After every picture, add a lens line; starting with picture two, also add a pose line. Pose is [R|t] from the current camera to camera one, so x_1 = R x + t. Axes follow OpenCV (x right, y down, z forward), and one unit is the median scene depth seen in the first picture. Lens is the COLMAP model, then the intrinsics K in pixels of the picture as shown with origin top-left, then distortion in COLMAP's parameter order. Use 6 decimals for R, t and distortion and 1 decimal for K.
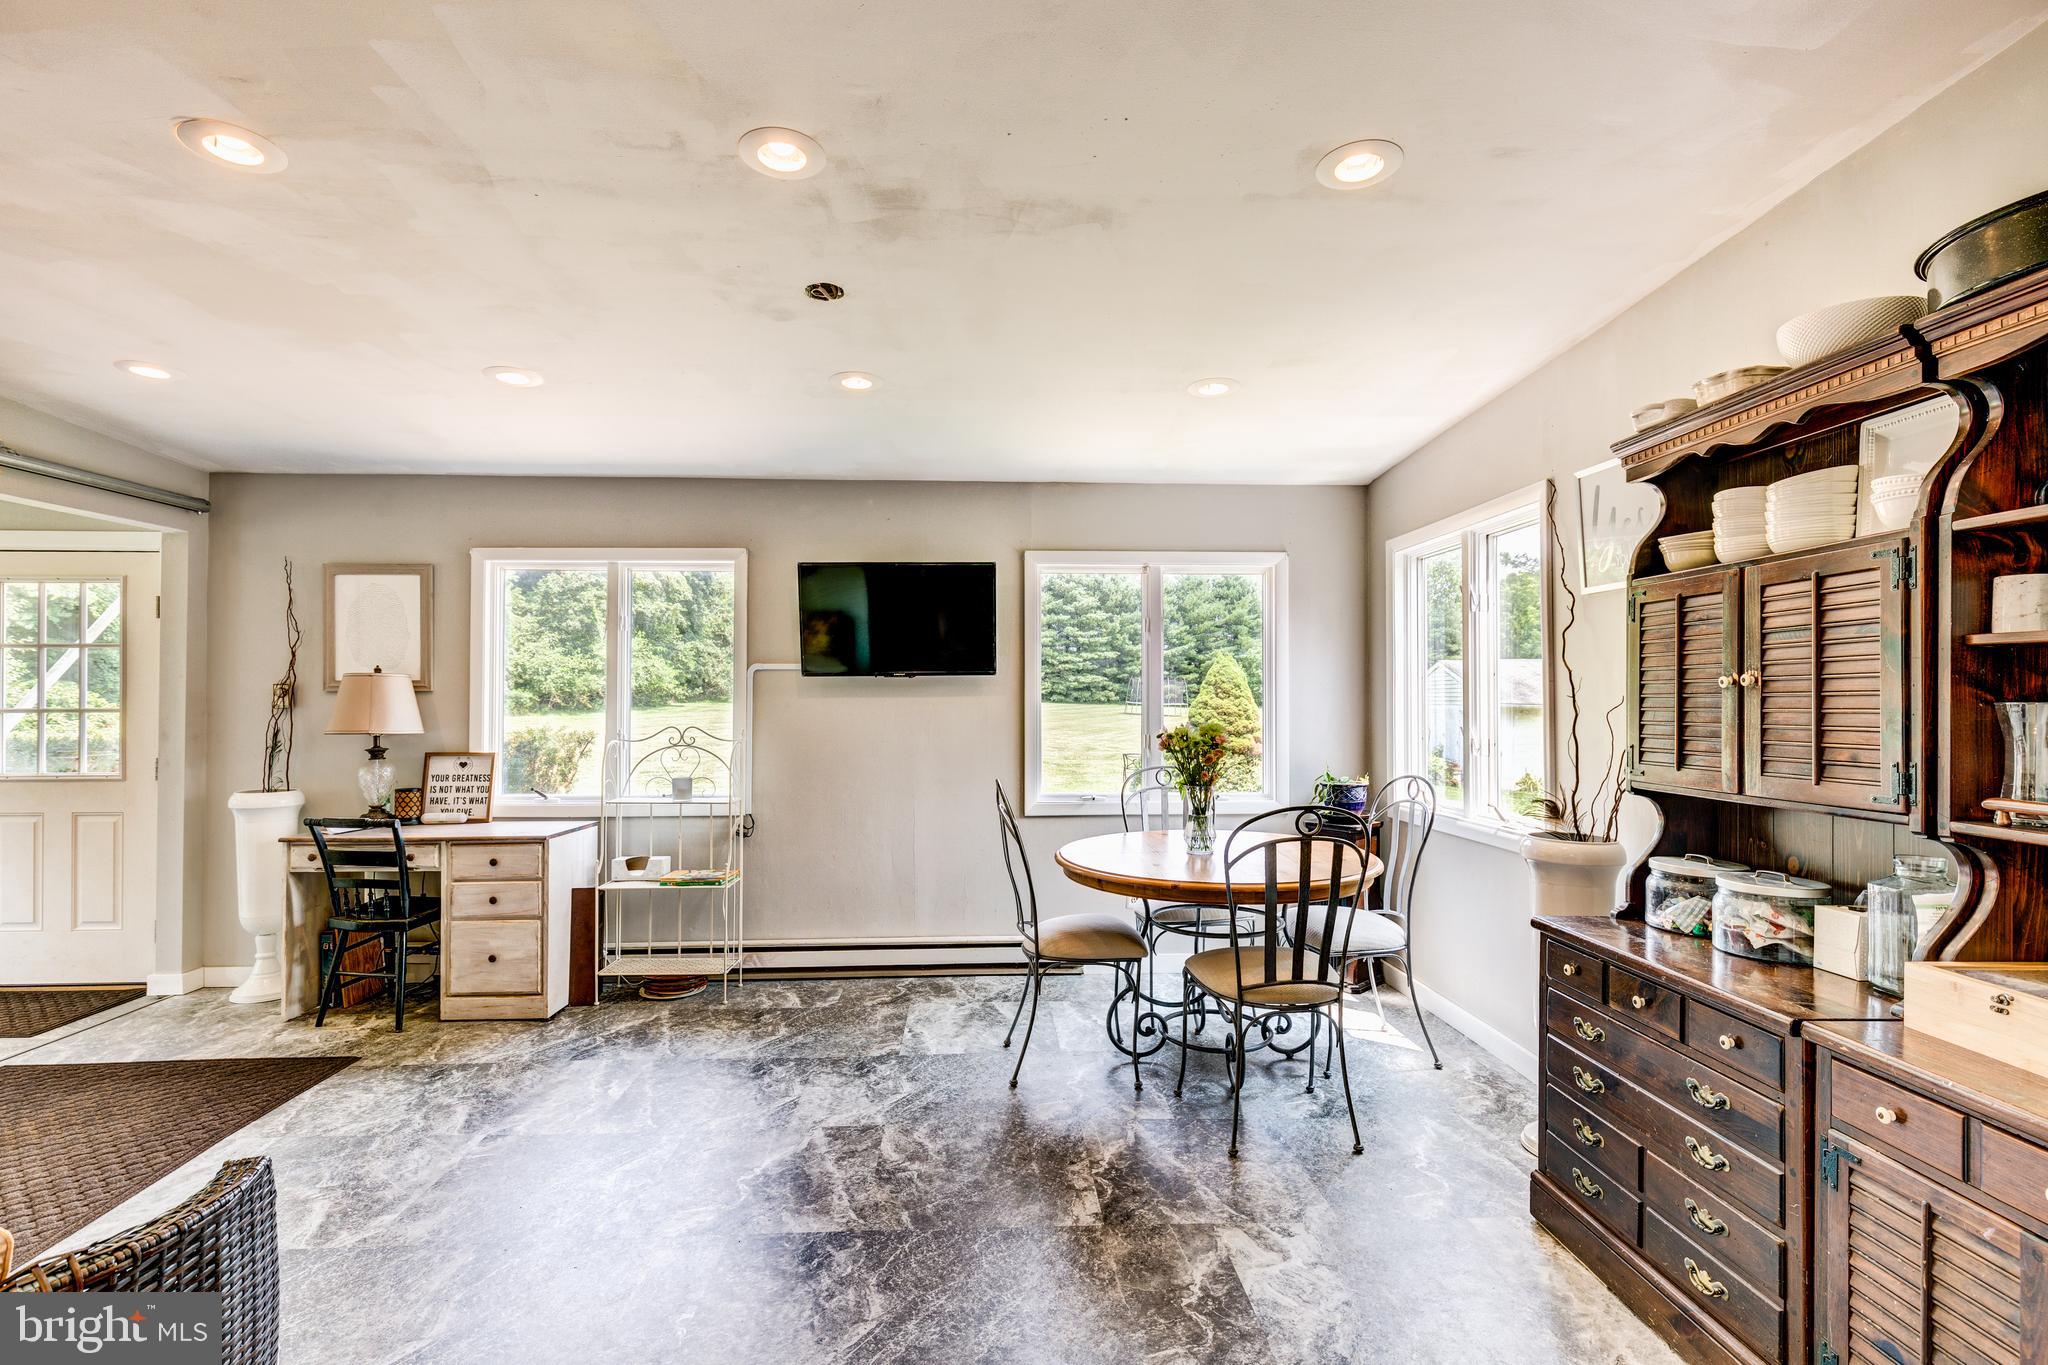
lens RADIAL K [[954.0, 0, 1032.7], [0, 954.0, 690.5], [0, 0, 1]] dist [-0.001180, -0.000255]
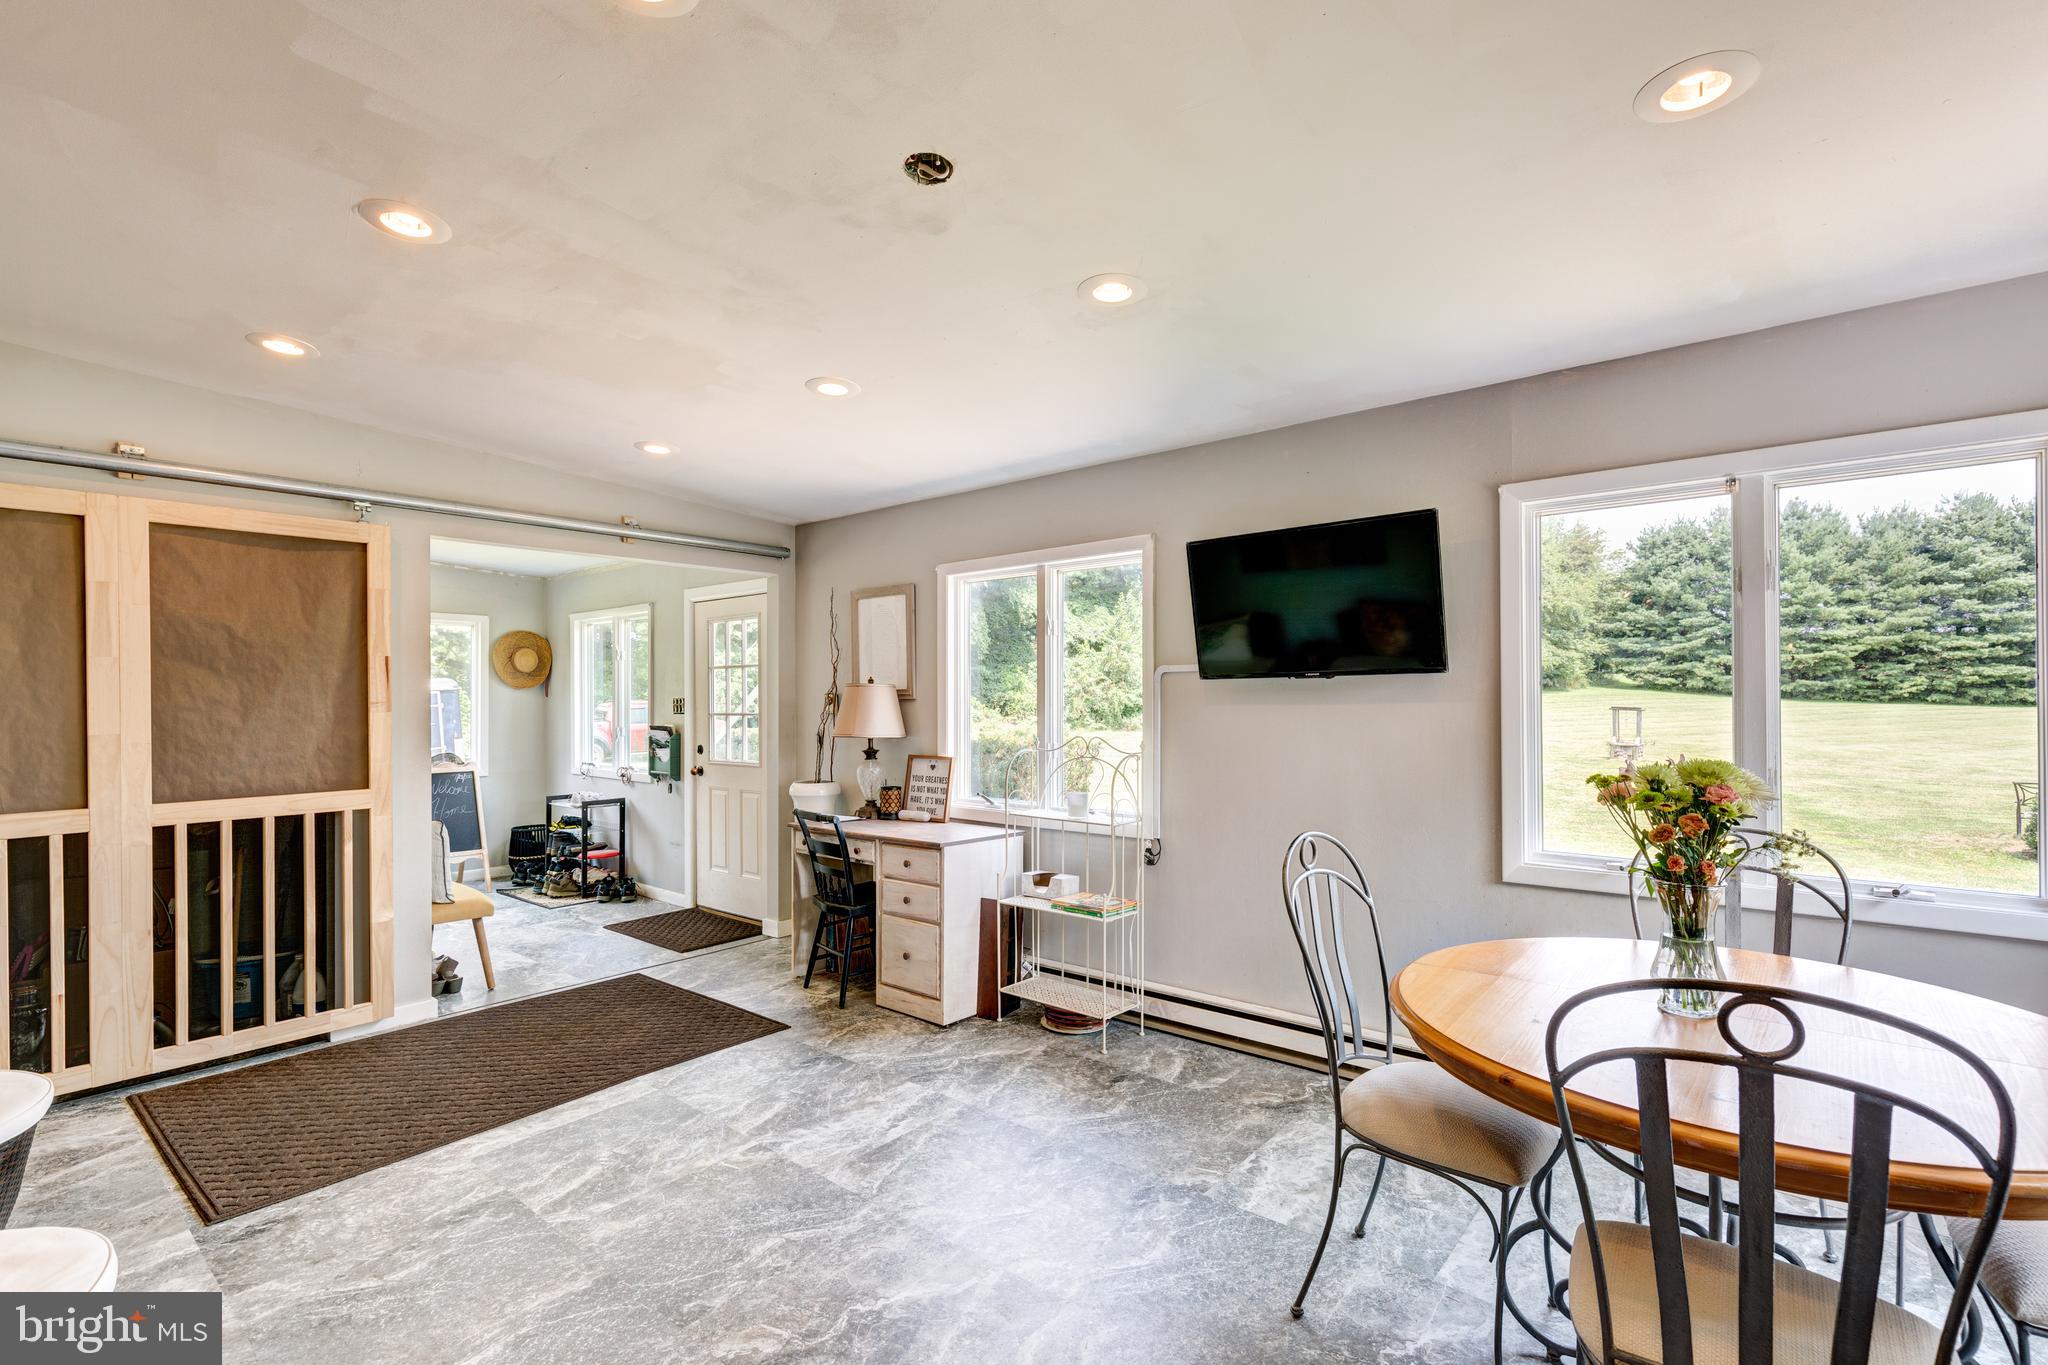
lens RADIAL K [[930.9, 0, 1039.4], [0, 930.9, 693.4], [0, 0, 1]] dist [0.008541, 0.000008]
pose [[0.737920, -0.008139, -0.674839, 0.209962], [0.008911, 0.999958, -0.002316, -0.001978], [0.674830, -0.004305, 0.737961, 0.318510]]
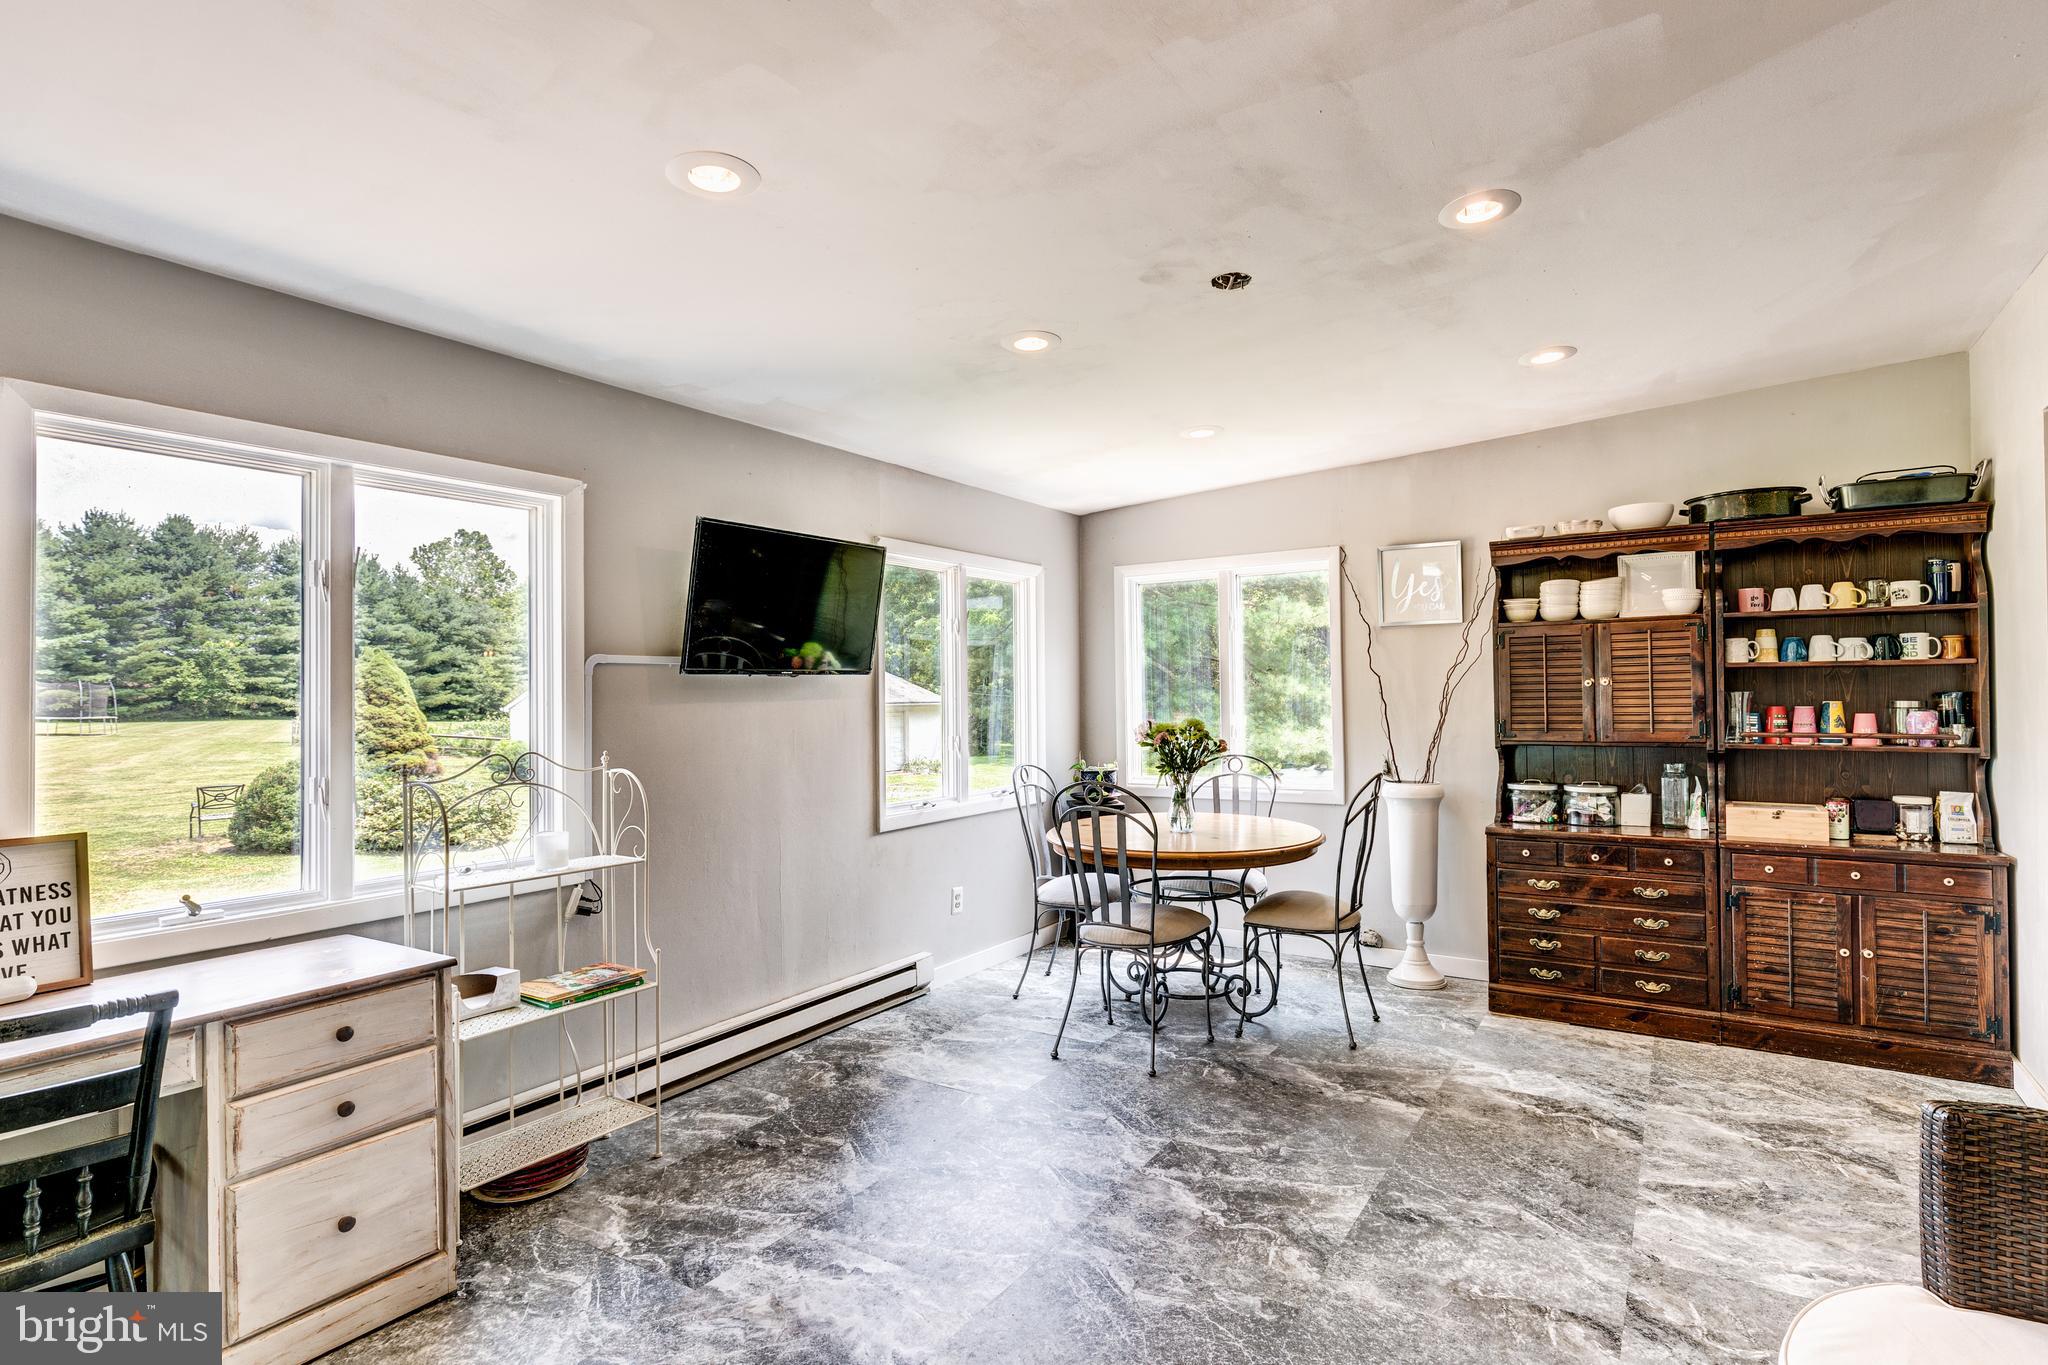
lens RADIAL K [[977.6, 0, 1067.3], [0, 977.6, 686.0], [0, 0, 1]] dist [-0.002166, -0.000100]
pose [[0.578395, -0.000135, 0.815757, -0.702125], [0.006998, 0.999964, -0.004797, -0.000516], [-0.815727, 0.008483, 0.578375, 0.349110]]
